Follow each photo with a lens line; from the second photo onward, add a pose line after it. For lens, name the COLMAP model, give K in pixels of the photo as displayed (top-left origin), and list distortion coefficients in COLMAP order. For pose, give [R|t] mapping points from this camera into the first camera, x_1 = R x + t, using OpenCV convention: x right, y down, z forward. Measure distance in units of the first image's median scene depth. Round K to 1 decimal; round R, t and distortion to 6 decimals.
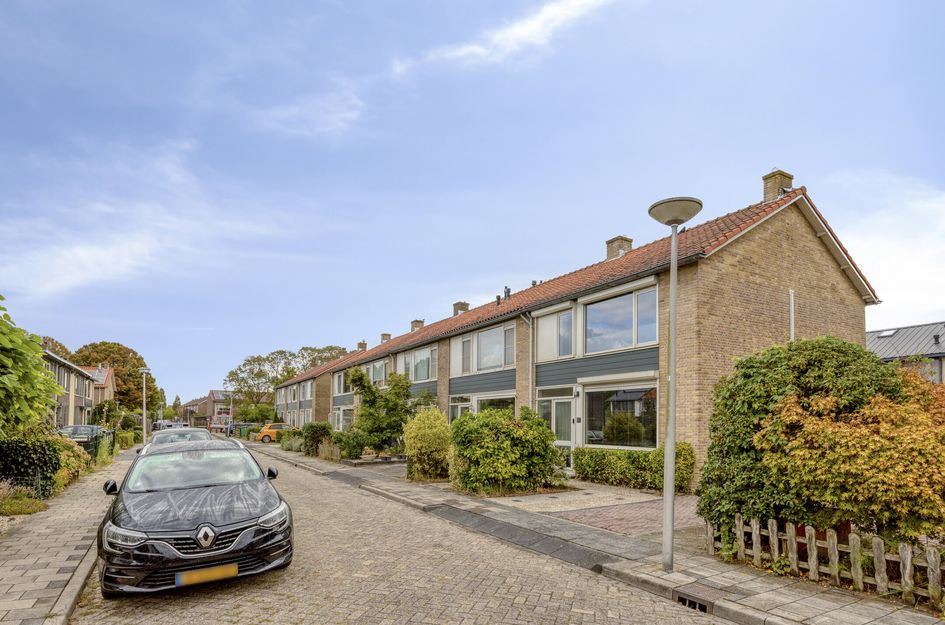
lens RADIAL K [[513.9, 0, 472.5], [0, 513.9, 312.5], [0, 0, 1]] dist [-0.000973, 0.000118]
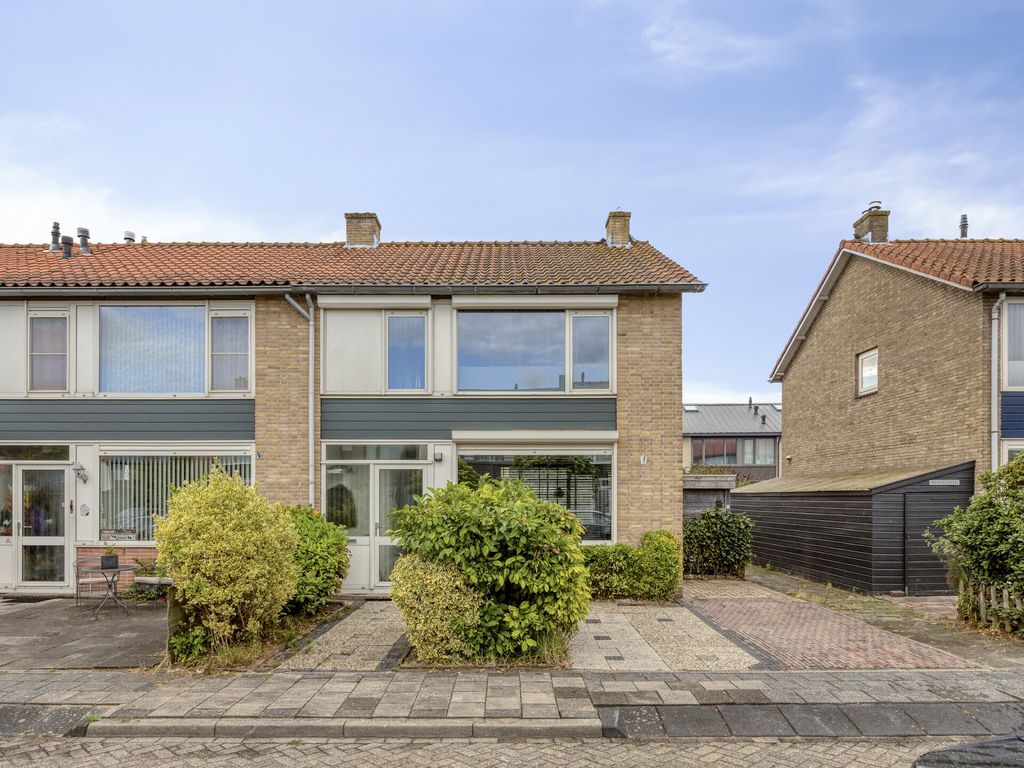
lens RADIAL K [[631.6, 0, 510.1], [0, 631.6, 460.5], [0, 0, 1]] dist [-0.001095, 0.000143]
pose [[0.517435, 0.045577, 0.854508, -0.398868], [-0.175836, 0.982935, 0.054048, 0.116406], [-0.837462, -0.178219, 0.516619, 0.596653]]
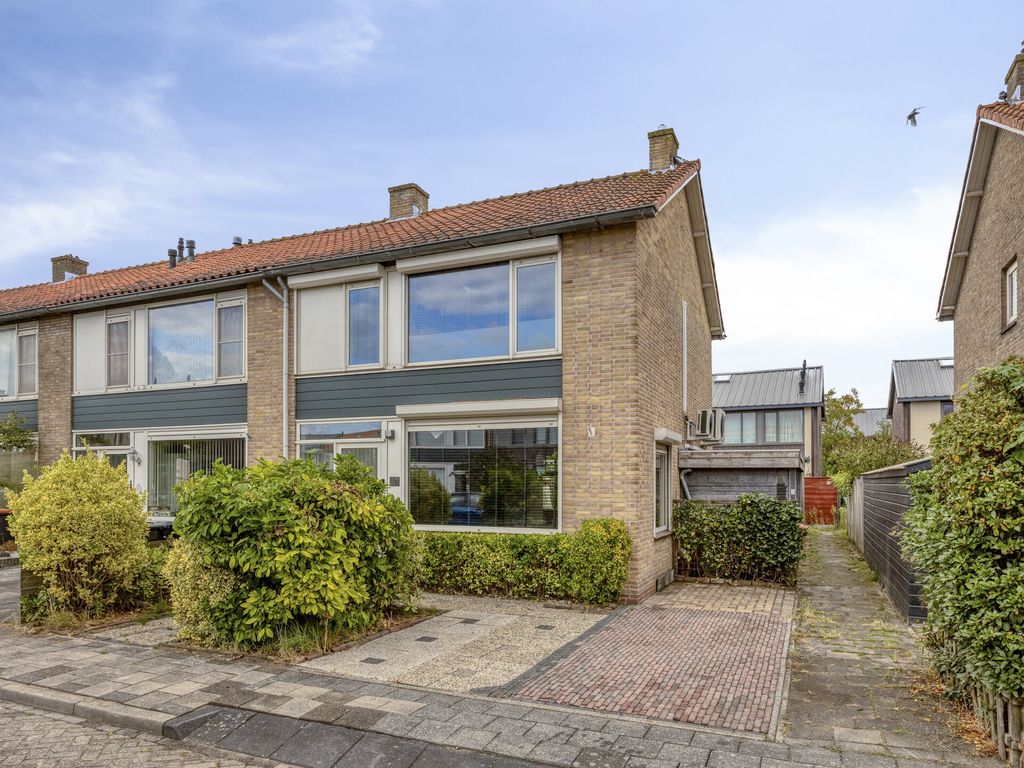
lens RADIAL K [[695.5, 0, 510.6], [0, 695.5, 436.1], [0, 0, 1]] dist [0.000639, 0.002281]
pose [[0.819394, 0.037004, 0.572035, -0.122344], [-0.119615, 0.986984, 0.107492, 0.068532], [-0.560612, -0.156502, 0.813155, 0.341708]]
